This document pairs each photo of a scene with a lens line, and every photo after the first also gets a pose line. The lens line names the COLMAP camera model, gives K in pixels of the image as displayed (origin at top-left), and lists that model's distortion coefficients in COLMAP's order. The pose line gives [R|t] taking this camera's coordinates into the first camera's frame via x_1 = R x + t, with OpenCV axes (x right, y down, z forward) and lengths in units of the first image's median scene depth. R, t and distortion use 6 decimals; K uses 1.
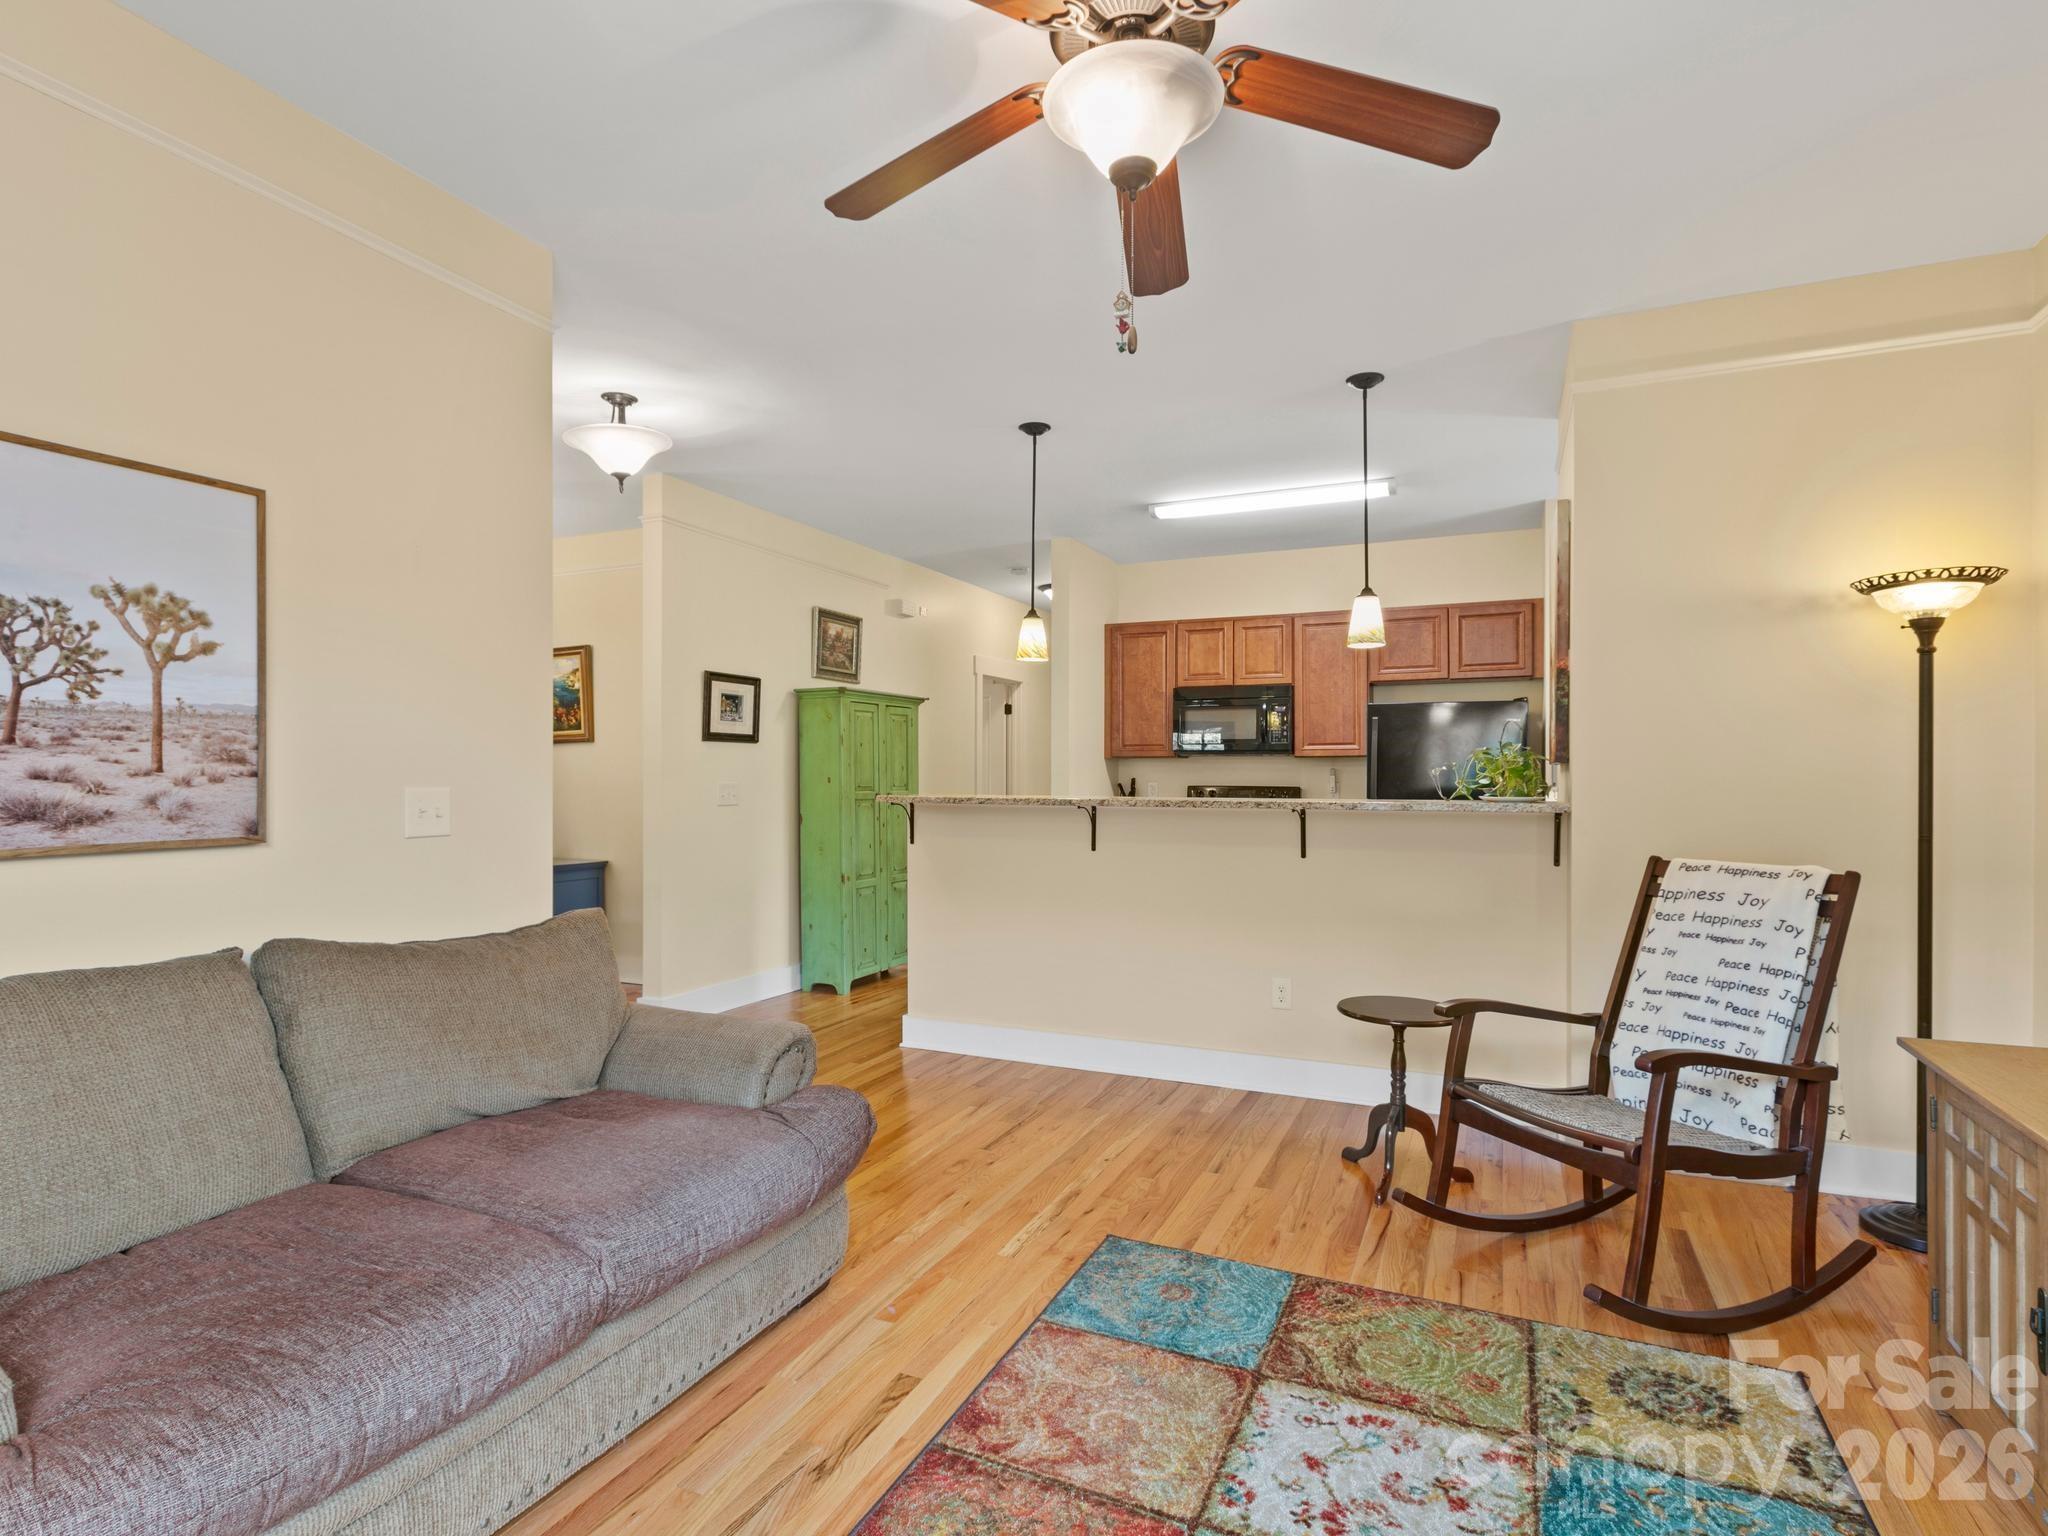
lens RADIAL K [[1040.3, 0, 1028.4], [0, 1040.3, 787.0], [0, 0, 1]] dist [-0.000812, 0.001430]
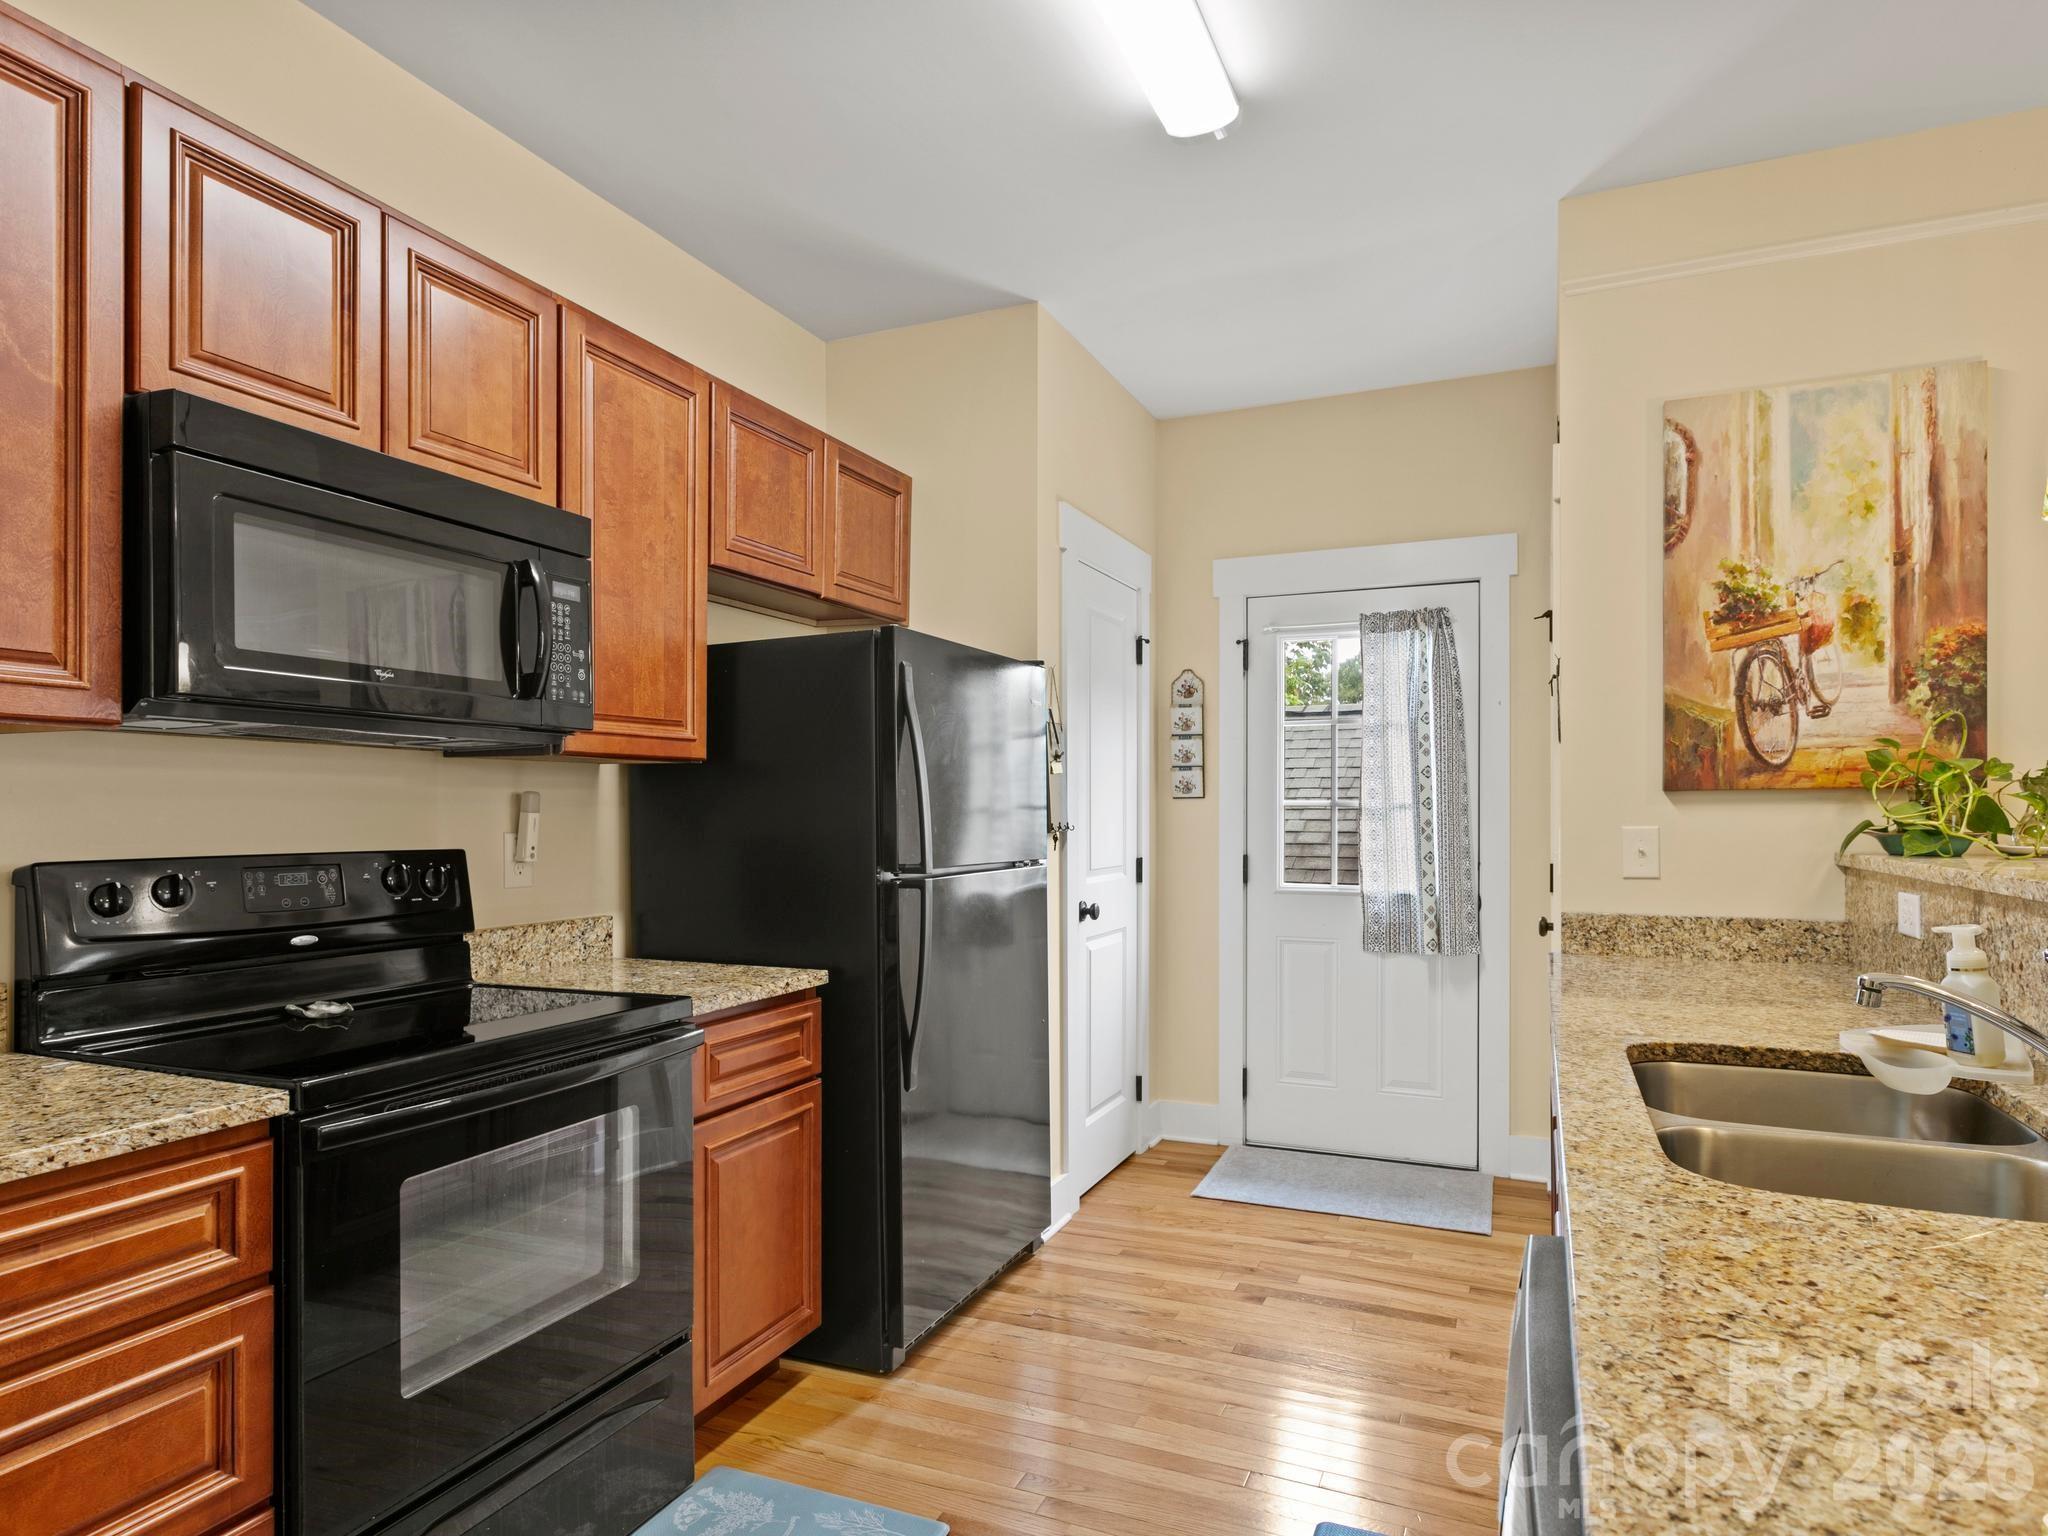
lens RADIAL K [[1139.6, 0, 985.0], [0, 1139.6, 805.9], [0, 0, 1]] dist [-0.004640, 0.002996]
pose [[-0.008219, 0.002753, 0.999962, -0.279106], [0.010584, 0.999940, -0.002666, -0.029724], [-0.999910, 0.010561, -0.008248, 2.740791]]
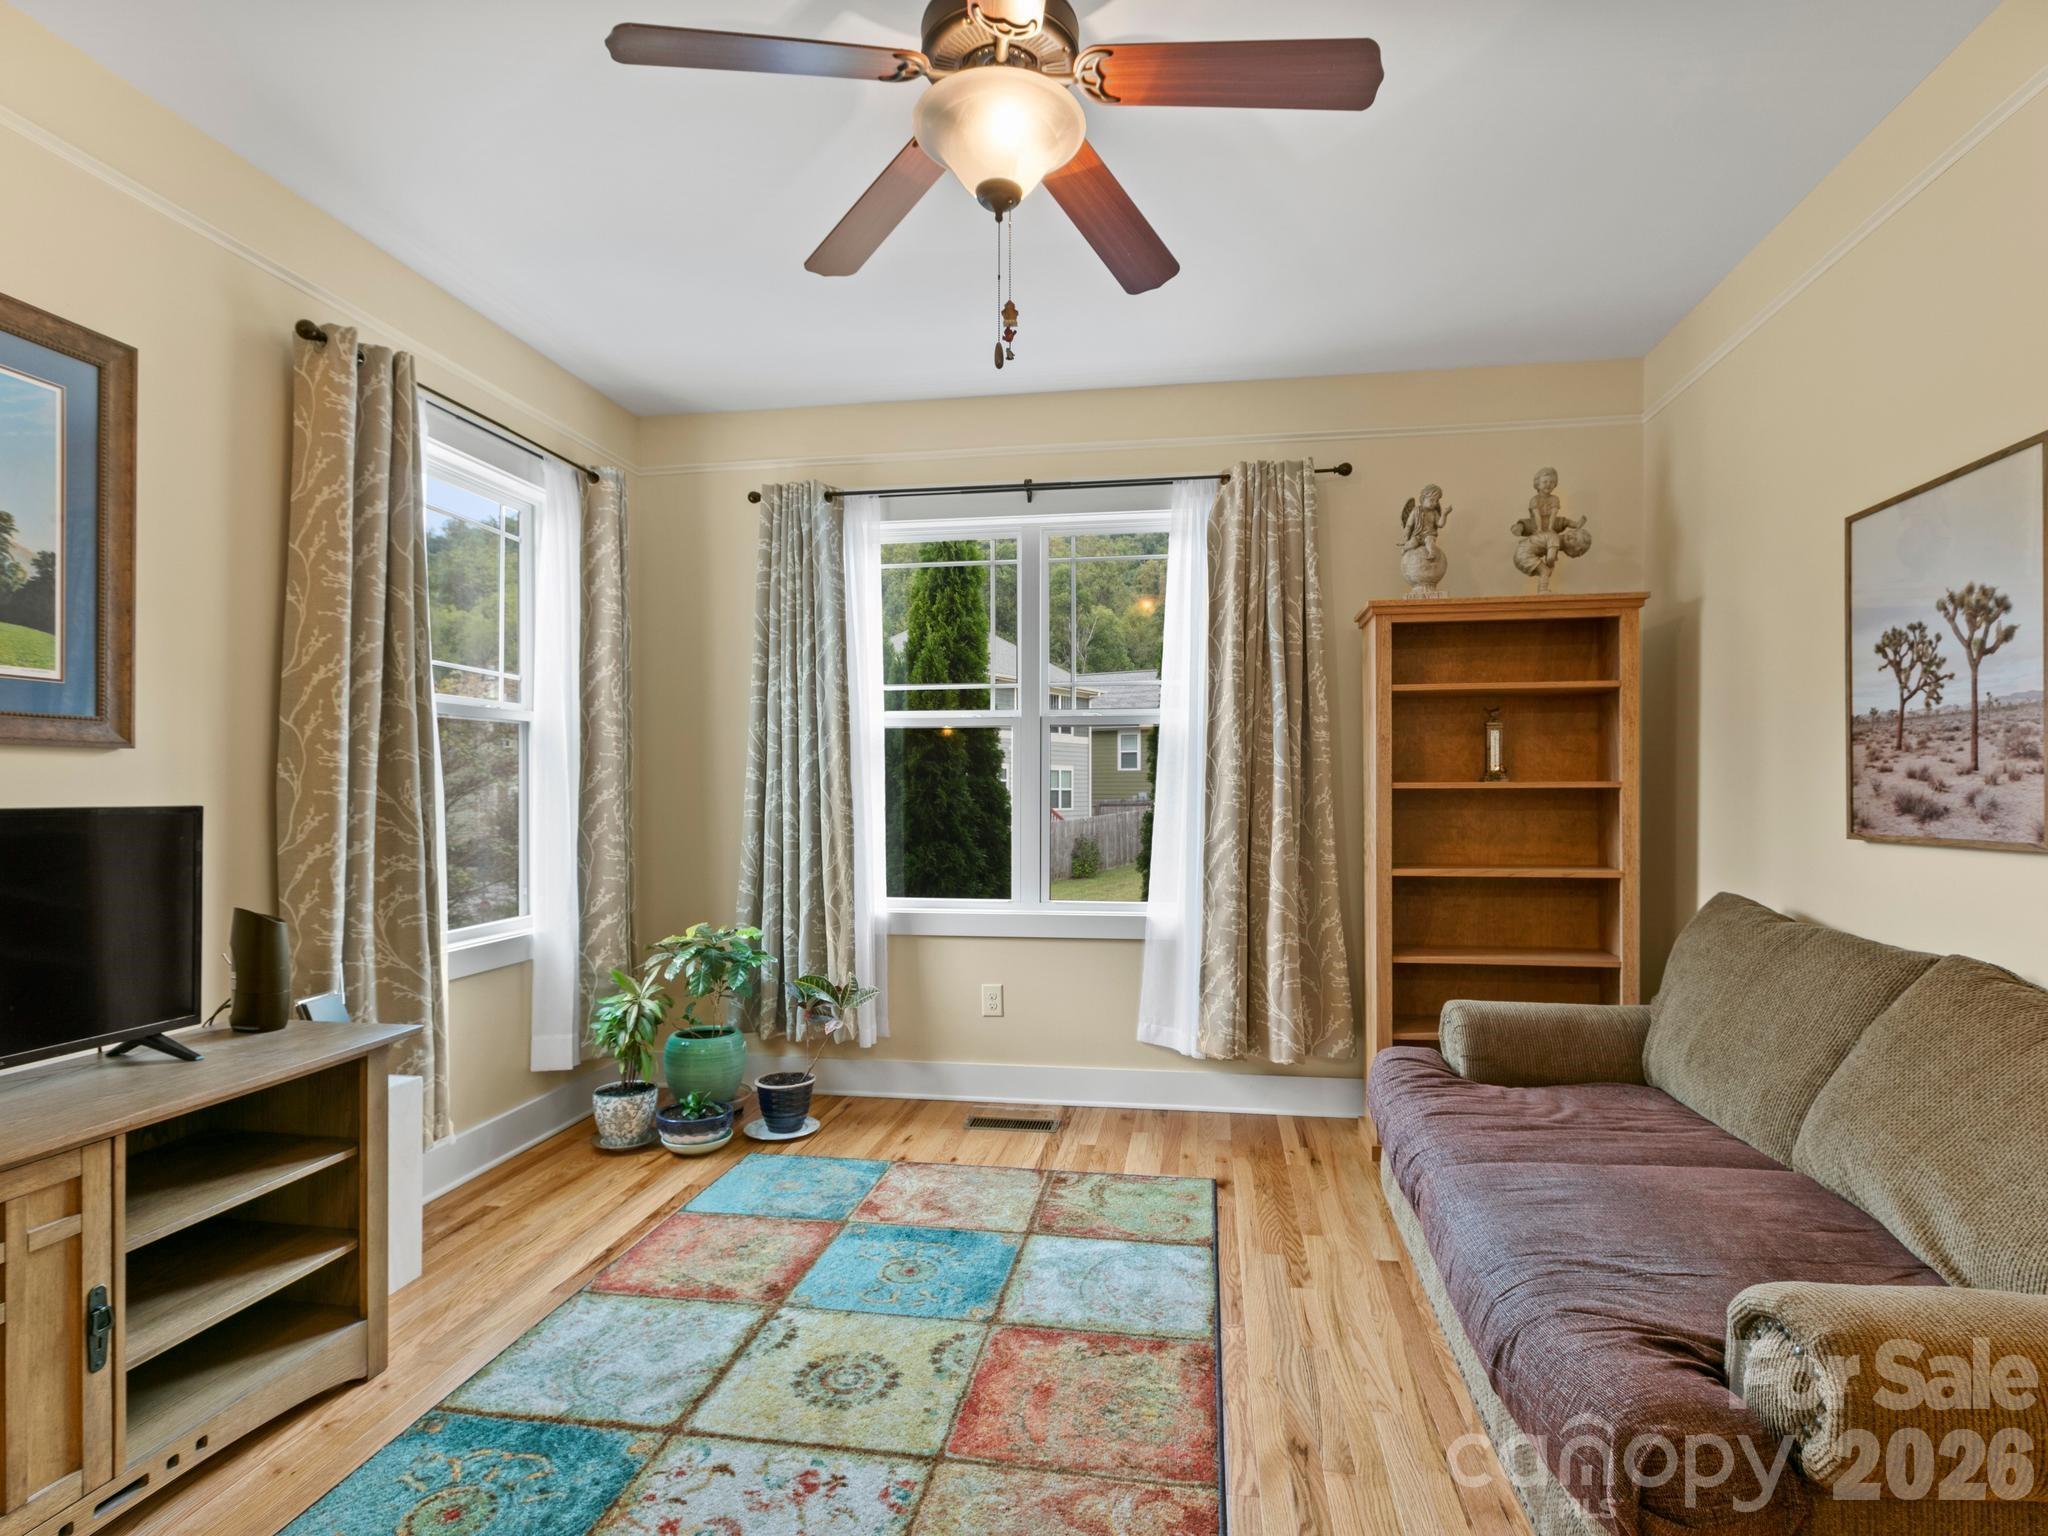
lens RADIAL K [[1040.3, 0, 1037.7], [0, 1040.3, 797.4], [0, 0, 1]] dist [-0.000812, 0.001430]
pose [[-0.964593, 0.003518, -0.263721, 0.282510], [-0.000637, 0.999877, 0.015670, -0.003323], [0.263744, 0.015284, -0.964472, 1.692509]]
